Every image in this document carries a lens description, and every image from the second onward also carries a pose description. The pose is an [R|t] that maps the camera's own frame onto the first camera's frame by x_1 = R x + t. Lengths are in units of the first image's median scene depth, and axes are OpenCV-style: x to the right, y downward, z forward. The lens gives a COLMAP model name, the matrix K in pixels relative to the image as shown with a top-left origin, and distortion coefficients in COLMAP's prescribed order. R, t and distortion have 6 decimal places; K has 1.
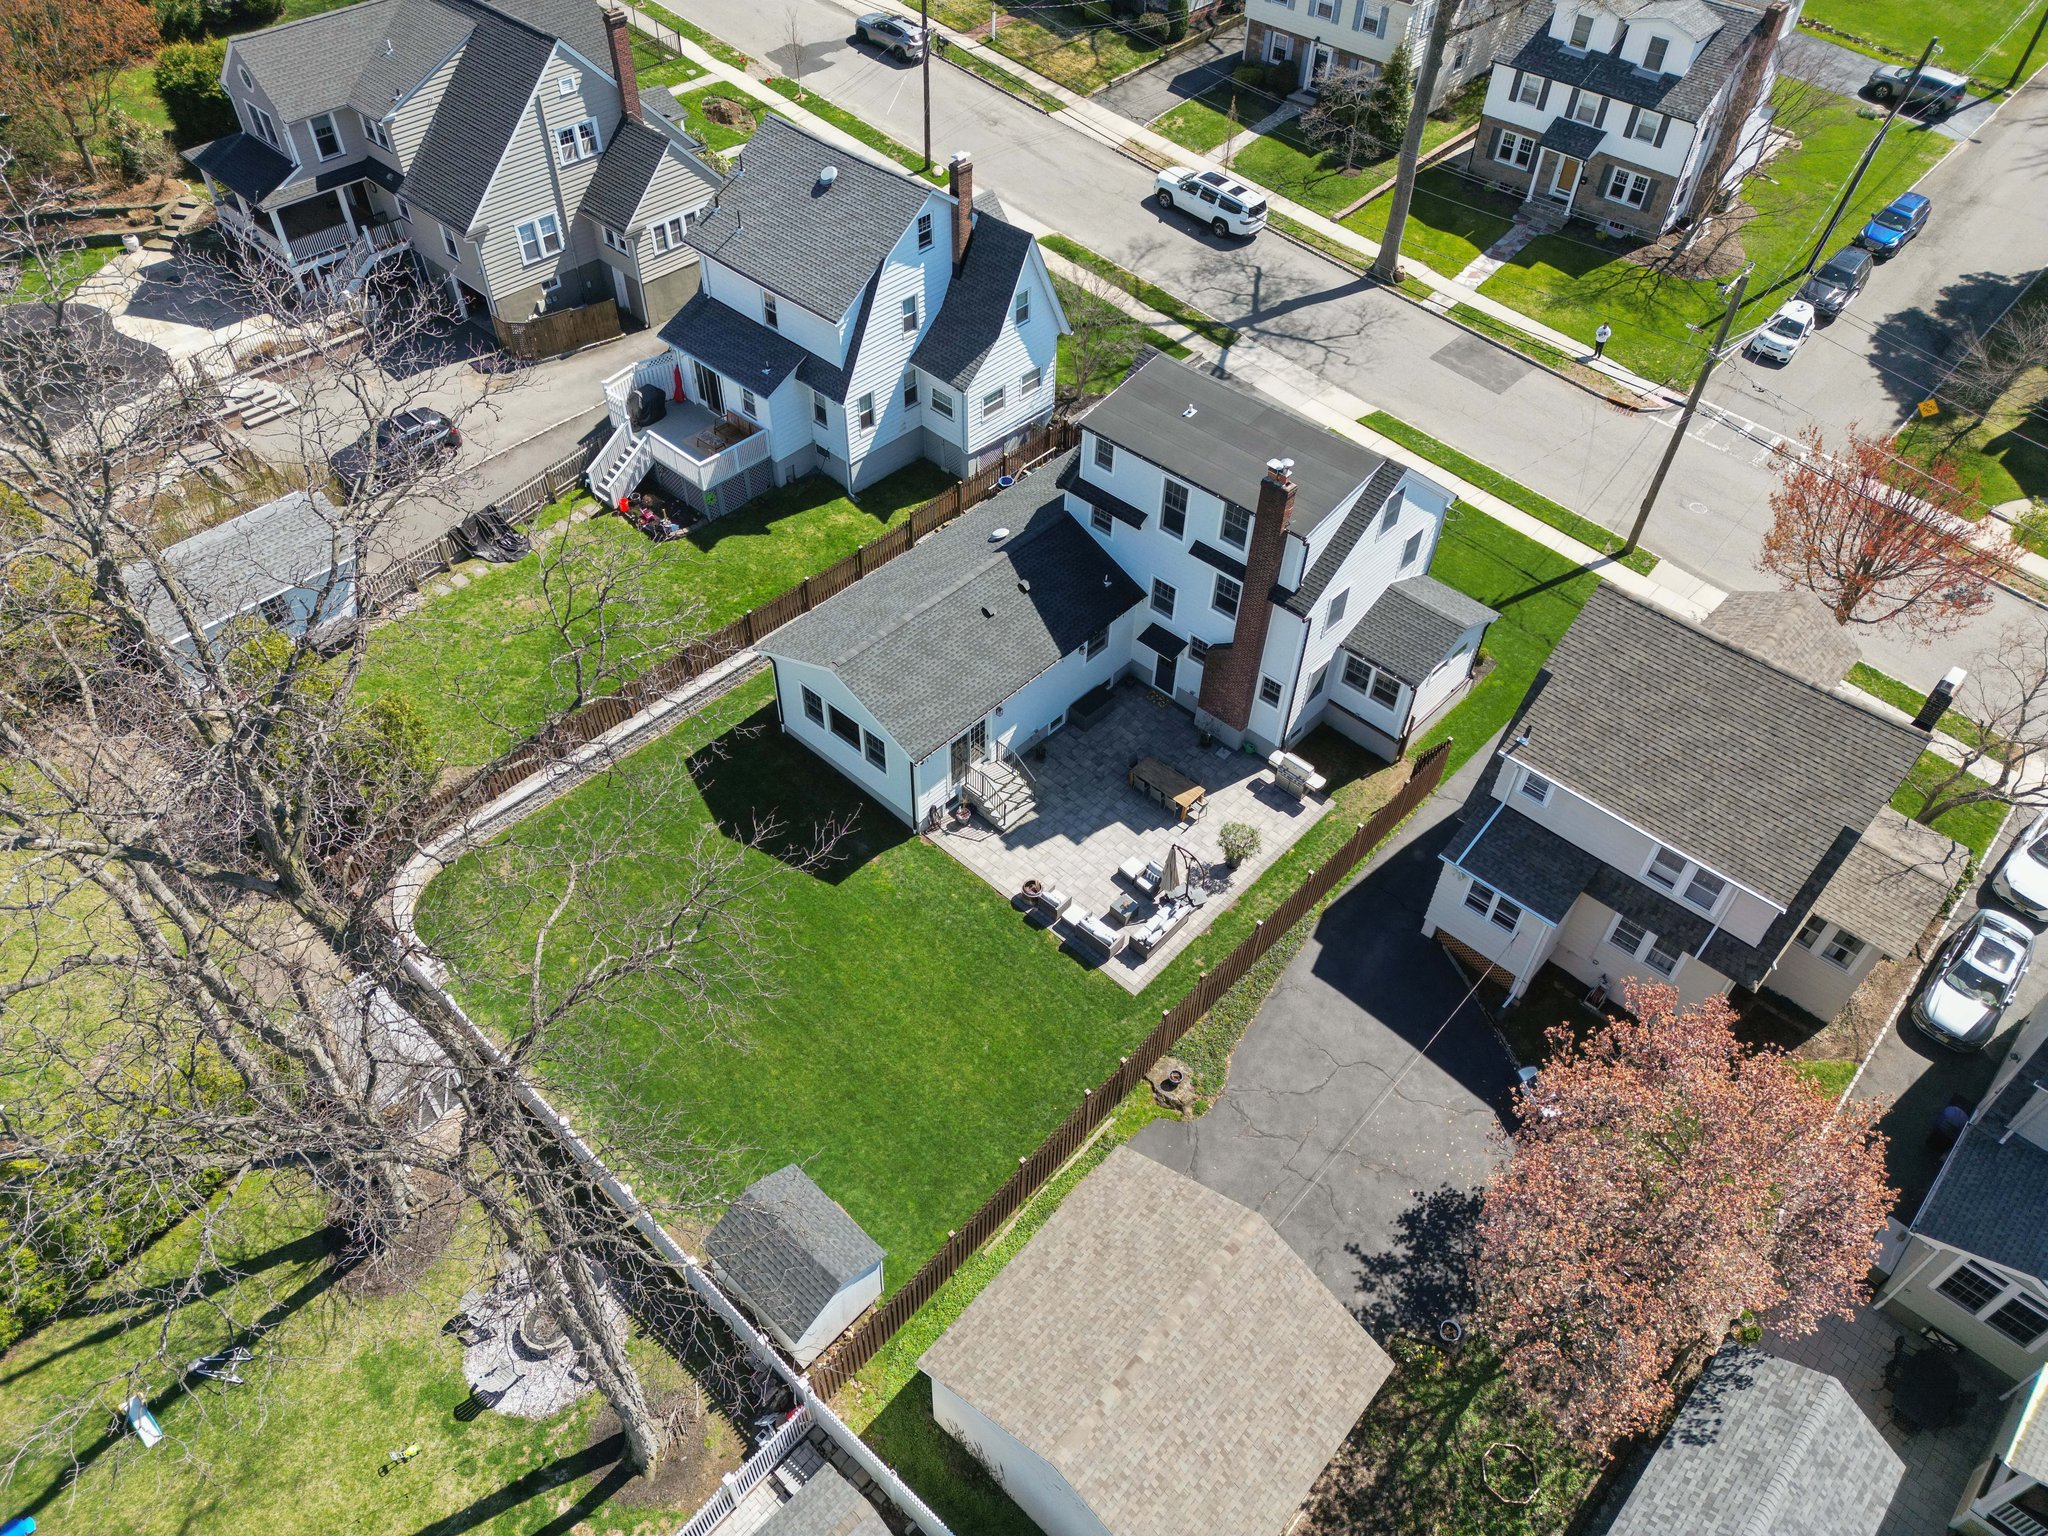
lens RADIAL K [[1430.5, 0, 1020.9], [0, 1430.5, 763.5], [0, 0, 1]] dist [0.075458, -0.076169]
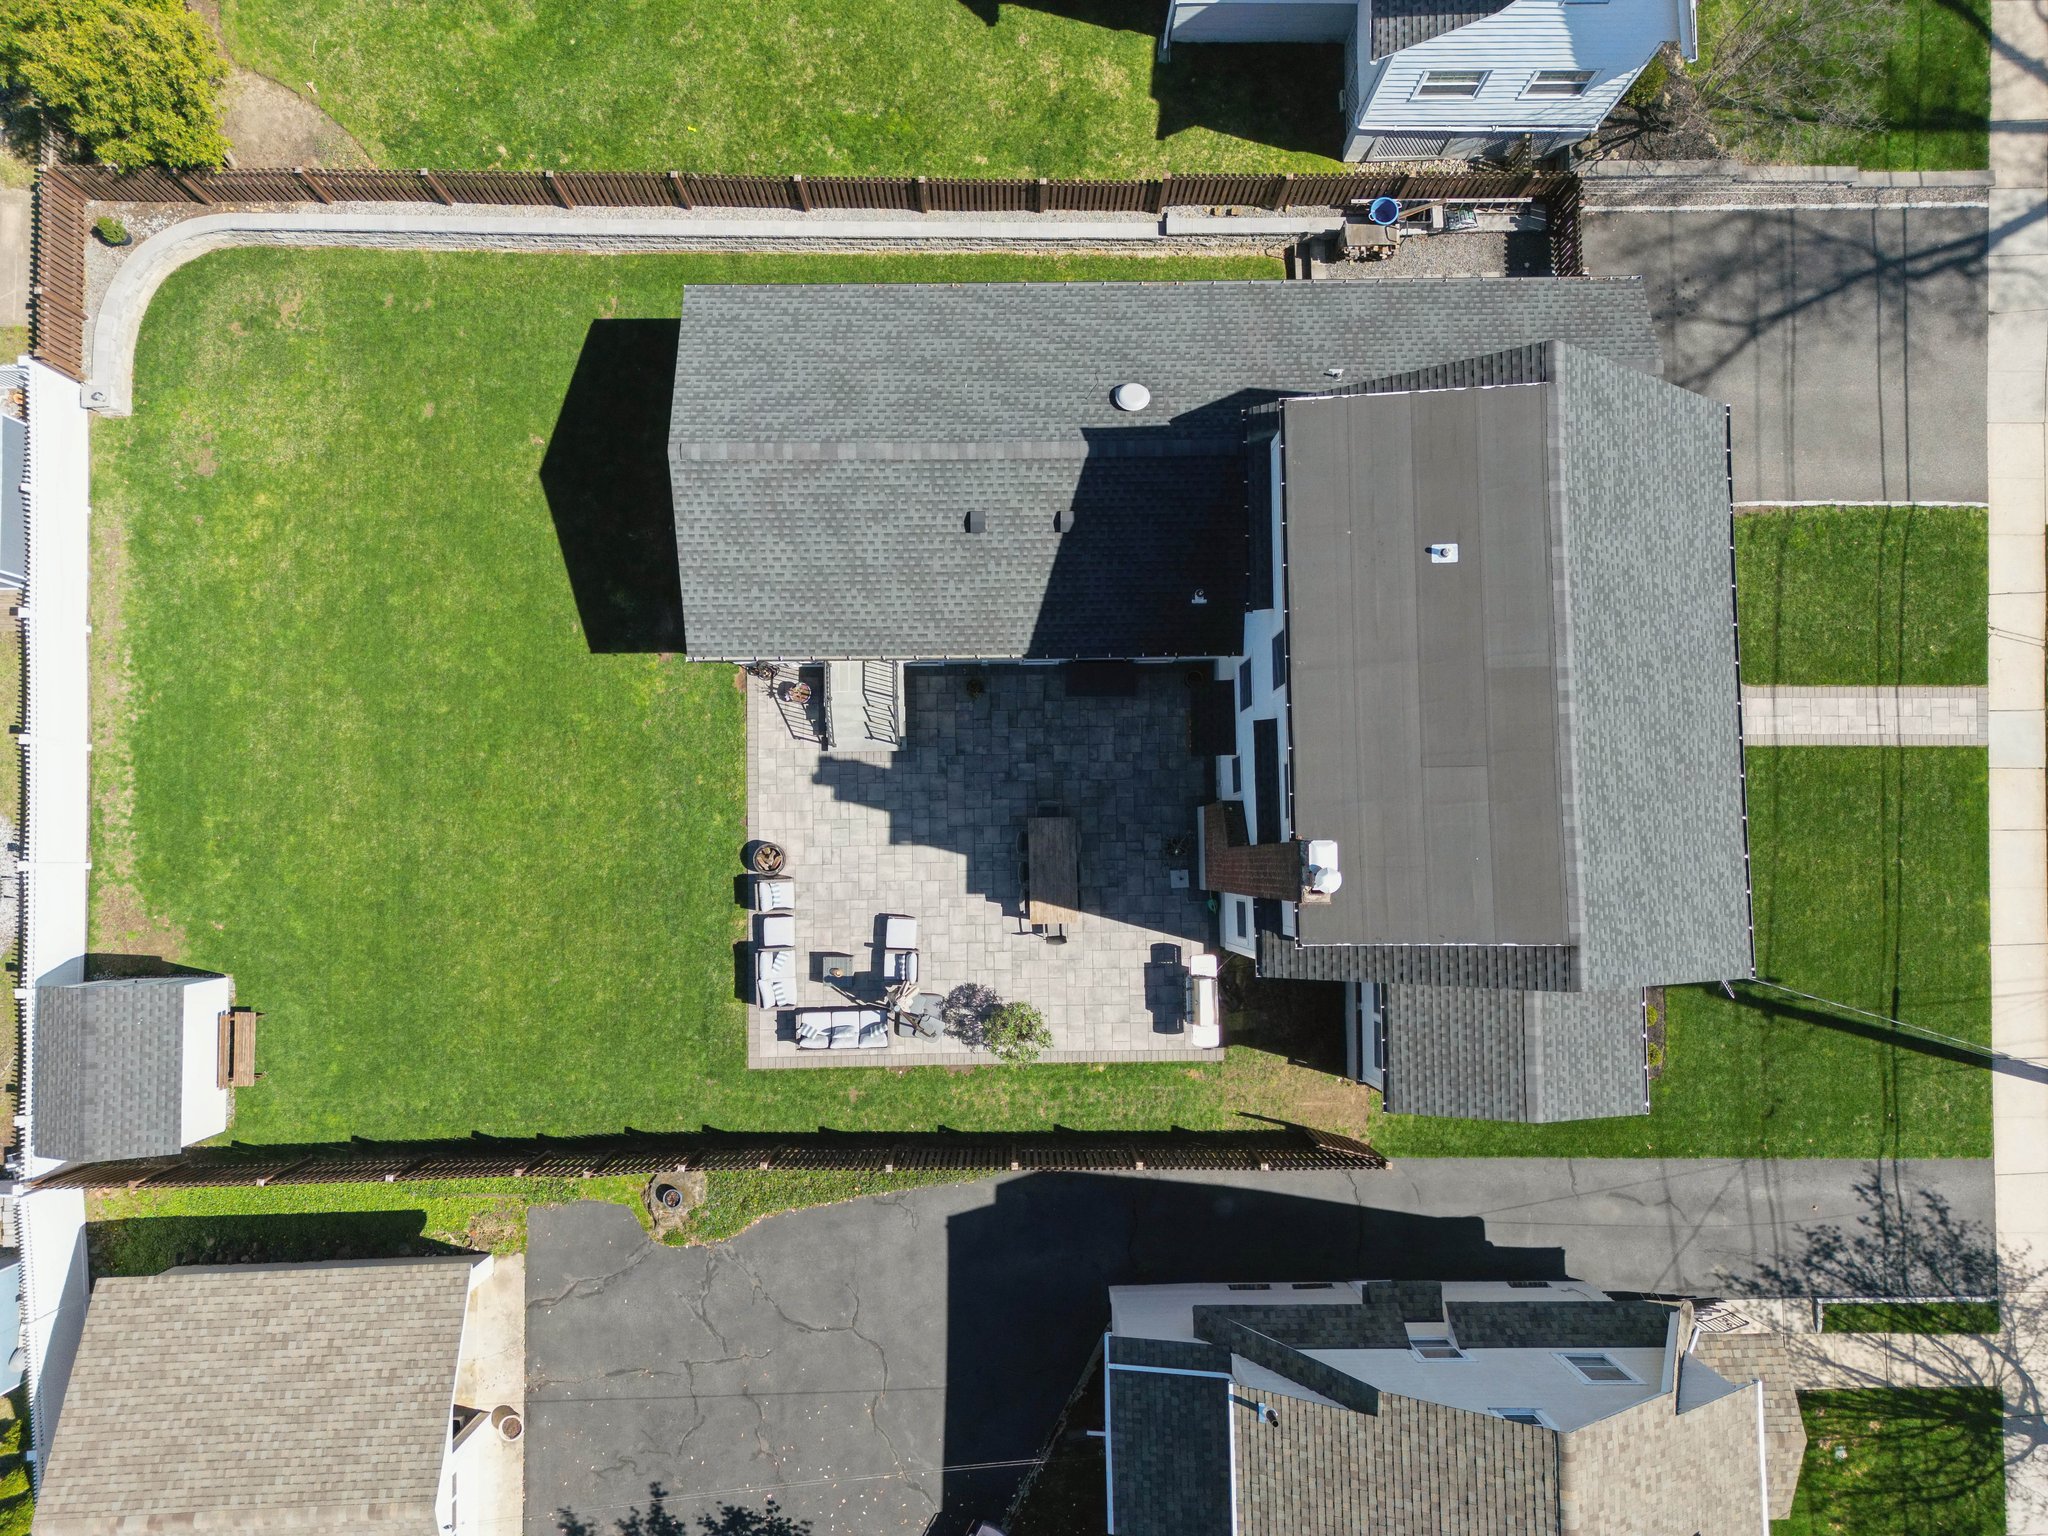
lens RADIAL K [[1430.5, 0, 1020.9], [0, 1430.5, 763.5], [0, 0, 1]] dist [0.075458, -0.076169]
pose [[0.686251, 0.725079, -0.057618, 0.092334], [-0.527710, 0.550834, 0.646610, -0.428997], [0.500582, -0.413331, 0.760642, 0.499185]]
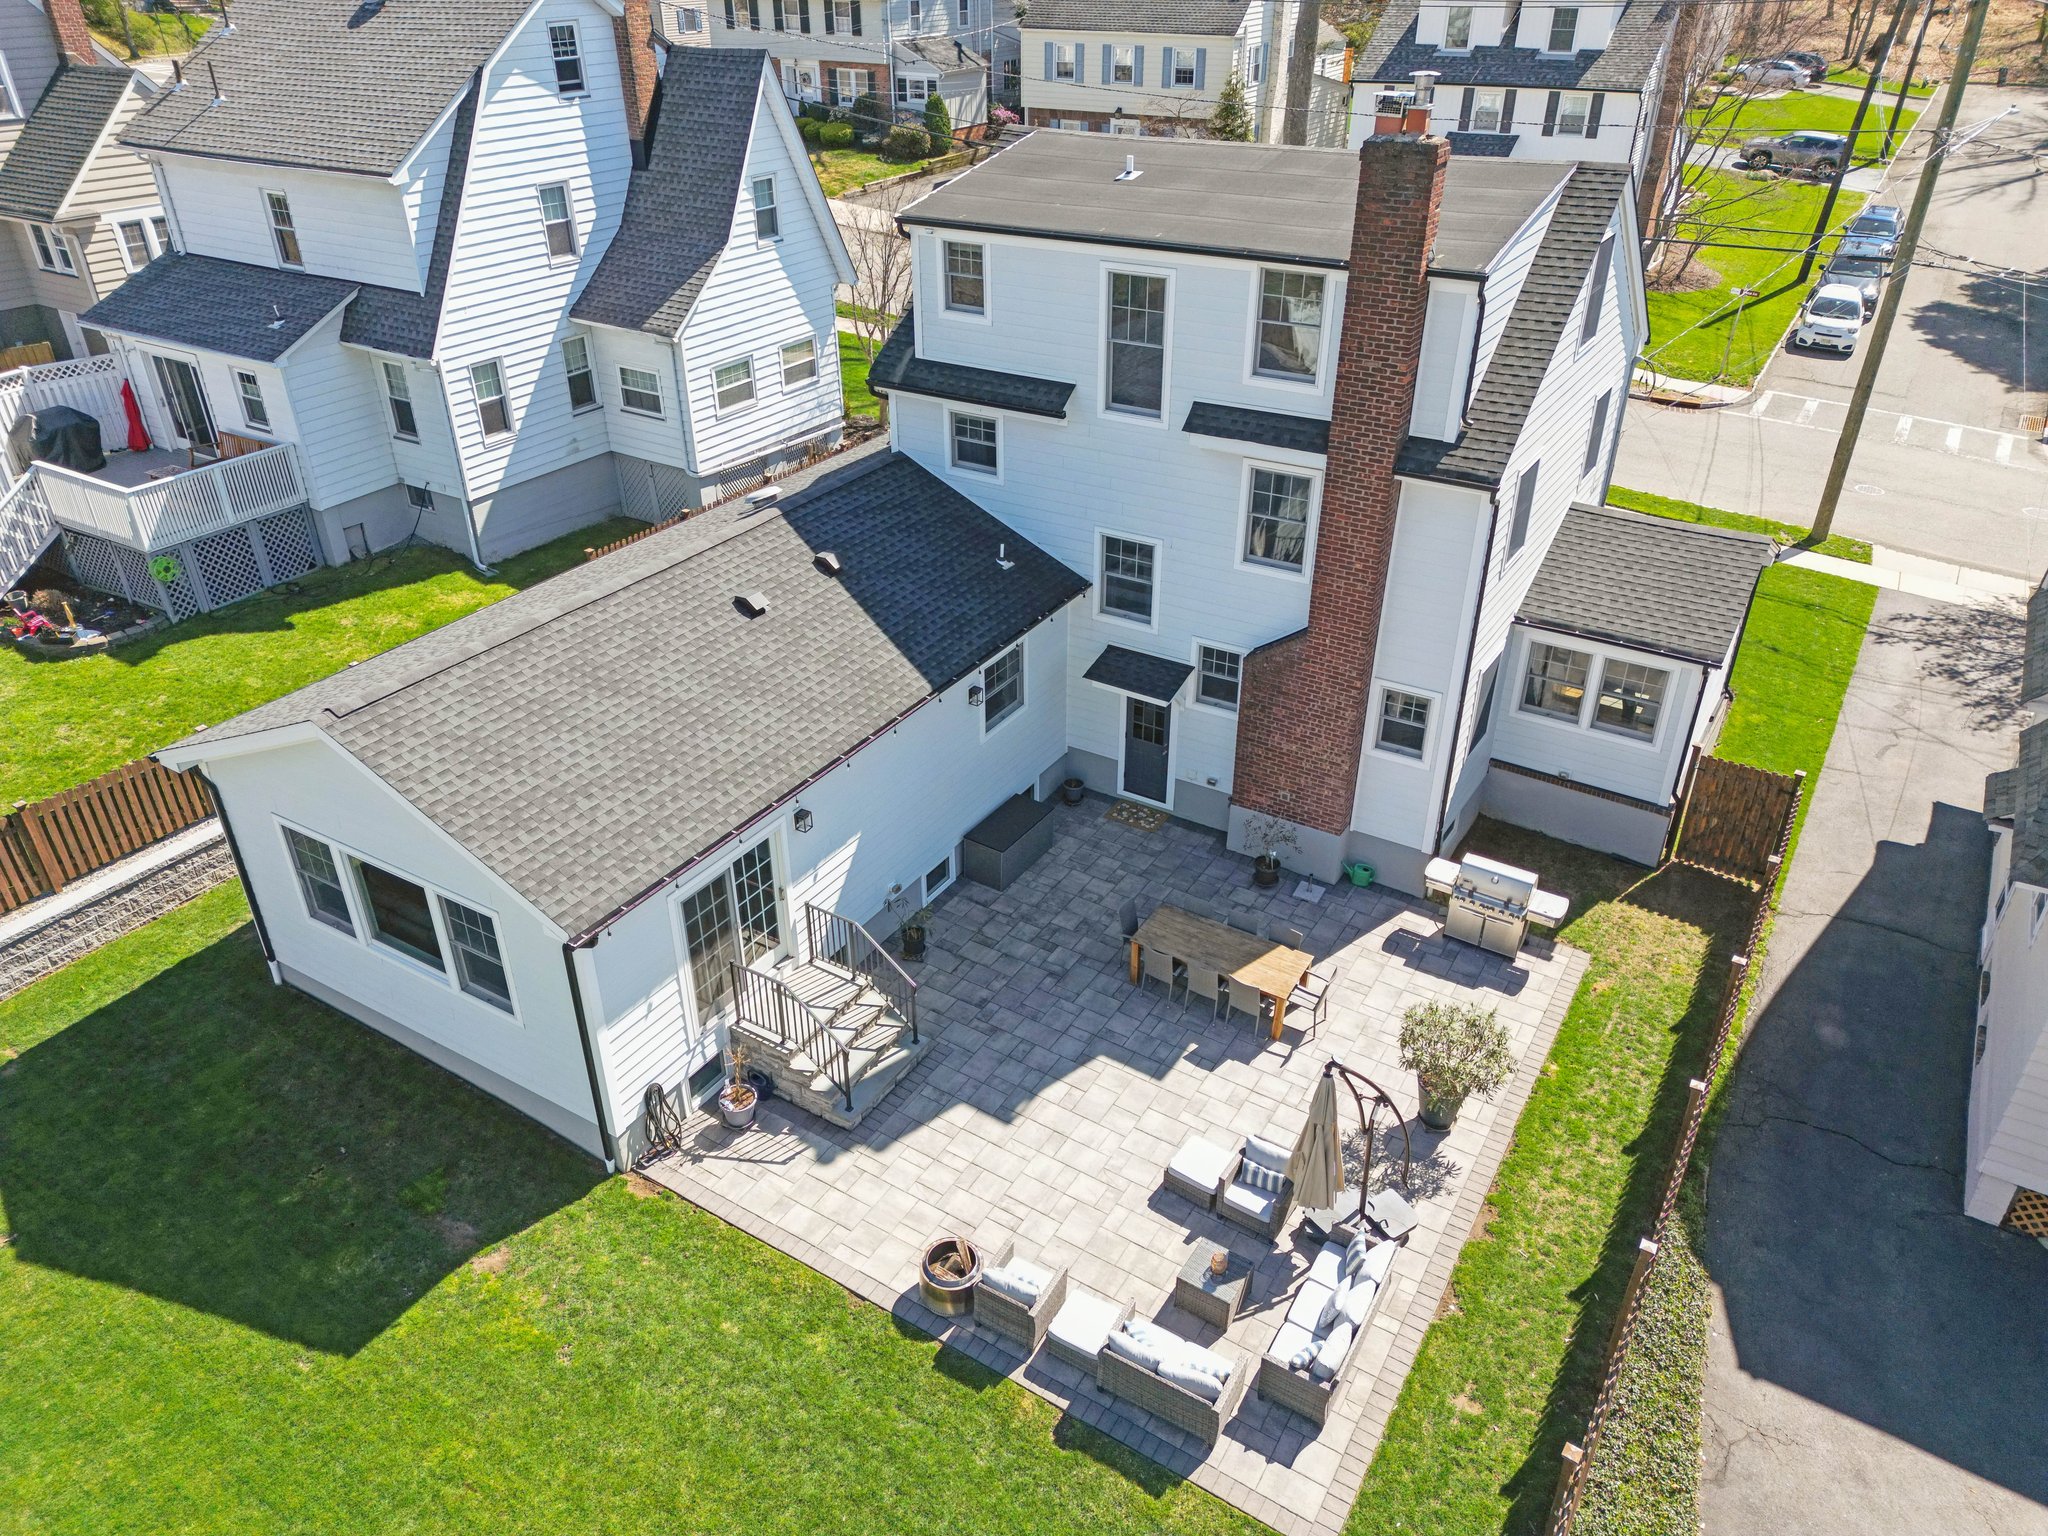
lens RADIAL K [[1430.5, 0, 1020.9], [0, 1430.5, 763.5], [0, 0, 1]] dist [0.075458, -0.076169]
pose [[0.981807, -0.118335, 0.148502, -0.012043], [0.154213, 0.953219, -0.259984, 0.059663], [-0.110789, 0.278155, 0.954126, 0.575293]]
